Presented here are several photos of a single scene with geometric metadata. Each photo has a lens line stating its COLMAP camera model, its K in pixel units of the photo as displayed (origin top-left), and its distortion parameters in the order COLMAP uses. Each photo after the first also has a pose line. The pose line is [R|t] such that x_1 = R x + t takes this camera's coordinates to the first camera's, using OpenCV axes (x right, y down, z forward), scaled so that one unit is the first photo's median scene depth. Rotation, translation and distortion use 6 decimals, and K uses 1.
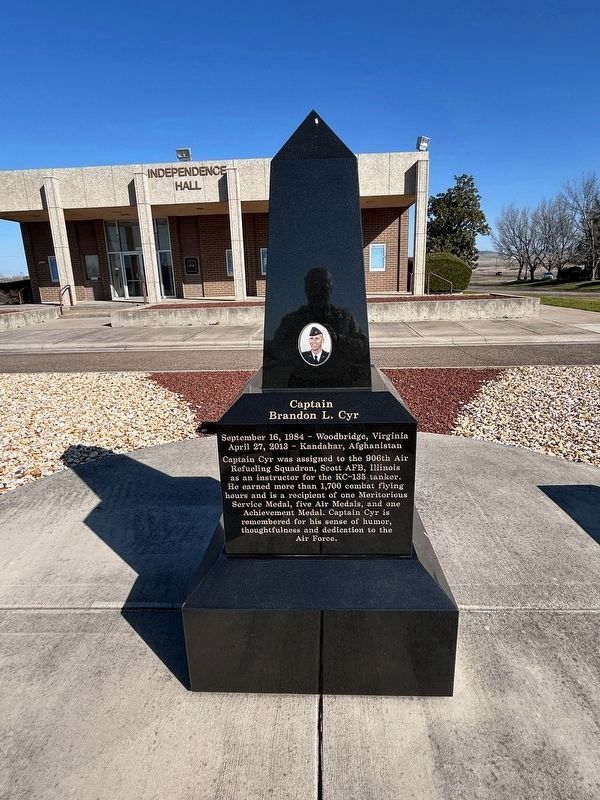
lens RADIAL K [[465.3, 0, 300.0], [0, 465.3, 400.0], [0, 0, 1]] dist [0.000450, 0.000020]
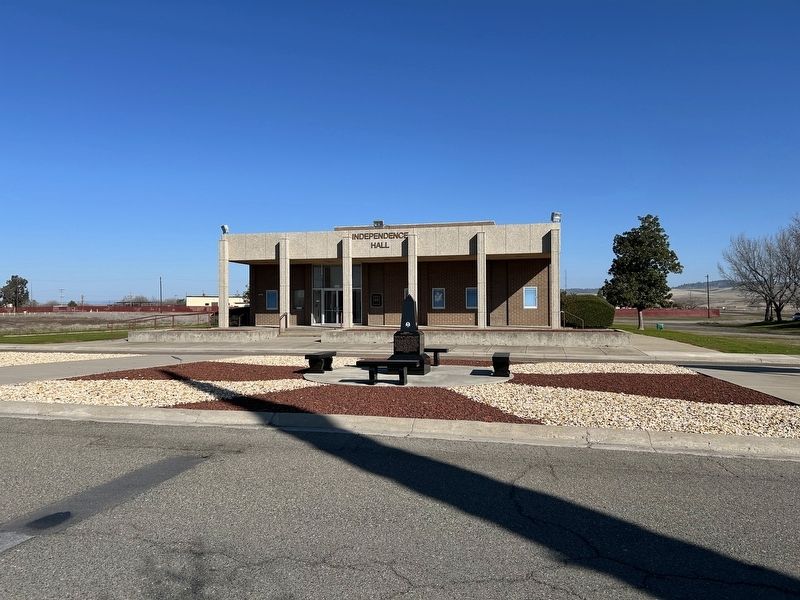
lens RADIAL K [[632.3, 0, 400.0], [0, 632.3, 300.0], [0, 0, 1]] dist [0.000923, -0.000556]
pose [[0.985967, 0.025362, -0.165004, 0.122373], [-0.068352, 0.963078, -0.260400, 0.166864], [0.152308, 0.268025, 0.951297, -0.681851]]
